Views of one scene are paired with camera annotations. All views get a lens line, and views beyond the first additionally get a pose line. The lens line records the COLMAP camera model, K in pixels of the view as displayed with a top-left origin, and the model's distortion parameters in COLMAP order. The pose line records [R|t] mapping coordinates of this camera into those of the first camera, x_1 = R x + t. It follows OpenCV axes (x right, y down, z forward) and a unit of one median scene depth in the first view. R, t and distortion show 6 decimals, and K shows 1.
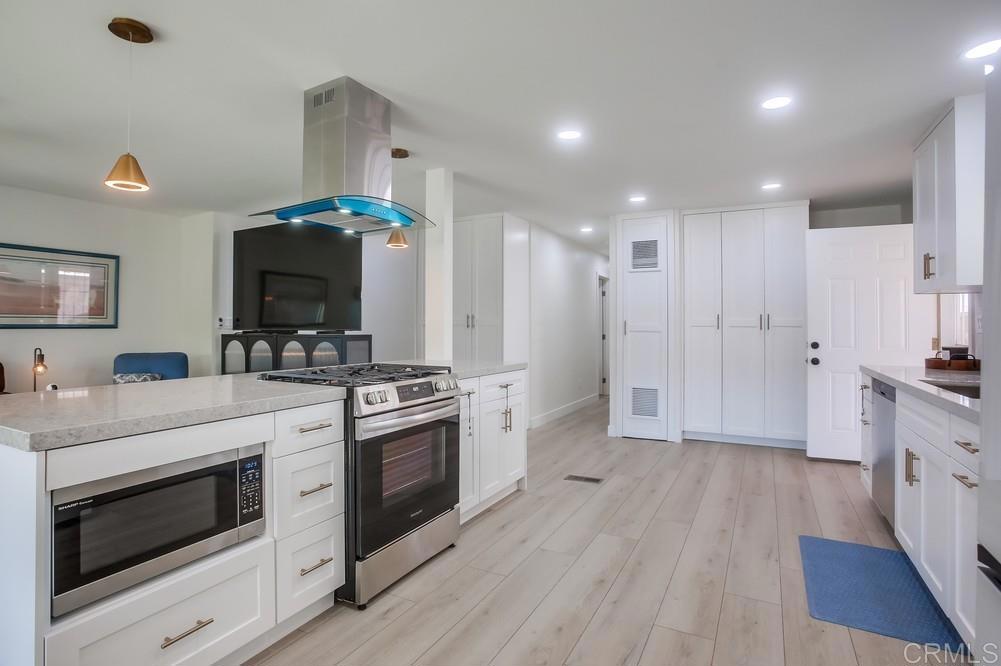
lens RADIAL K [[526.5, 0, 500.5], [0, 526.5, 333.0], [0, 0, 1]] dist [-0.082327, 0.045760]
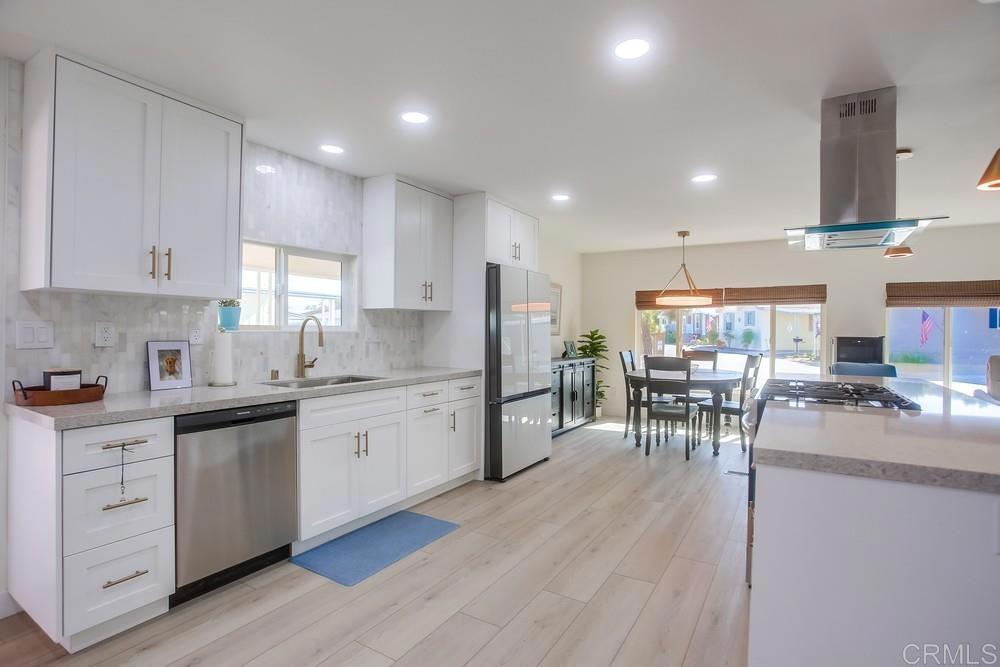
lens RADIAL K [[526.0, 0, 500.0], [0, 526.0, 333.5], [0, 0, 1]] dist [-0.082327, 0.045760]
pose [[-0.998097, -0.008076, 0.061133, 0.342644], [-0.006965, 0.999807, 0.018367, -0.055644], [-0.061270, 0.017906, -0.997961, 2.209658]]
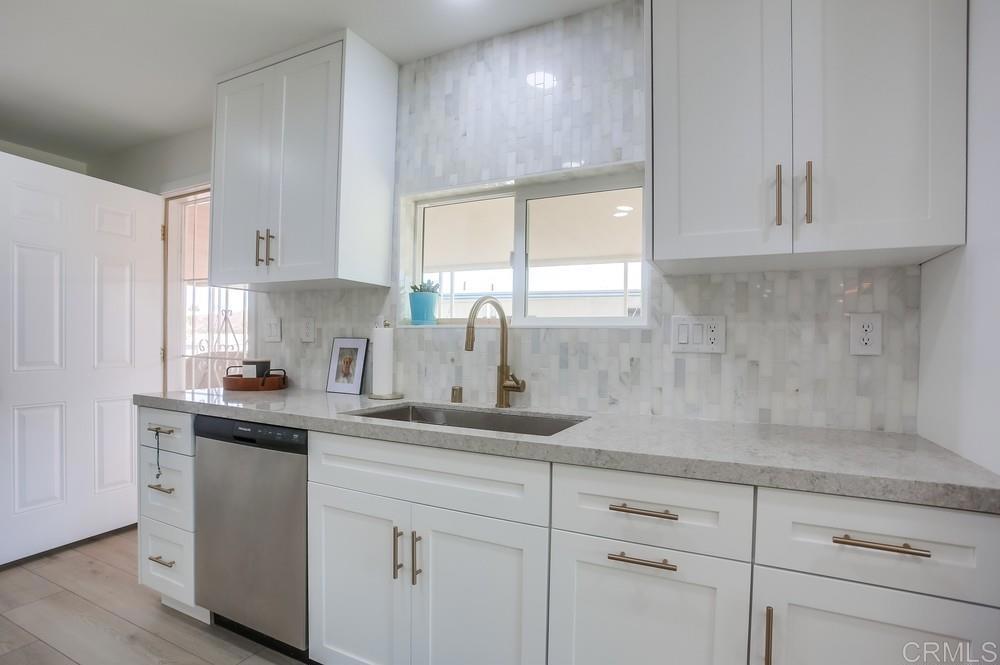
lens RADIAL K [[526.0, 0, 500.0], [0, 526.0, 332.5], [0, 0, 1]] dist [-0.082327, 0.045760]
pose [[0.014223, 0.012766, 0.999817, 0.112546], [-0.002568, 0.999916, -0.012731, -0.005265], [-0.999896, -0.002387, 0.014255, 0.623438]]
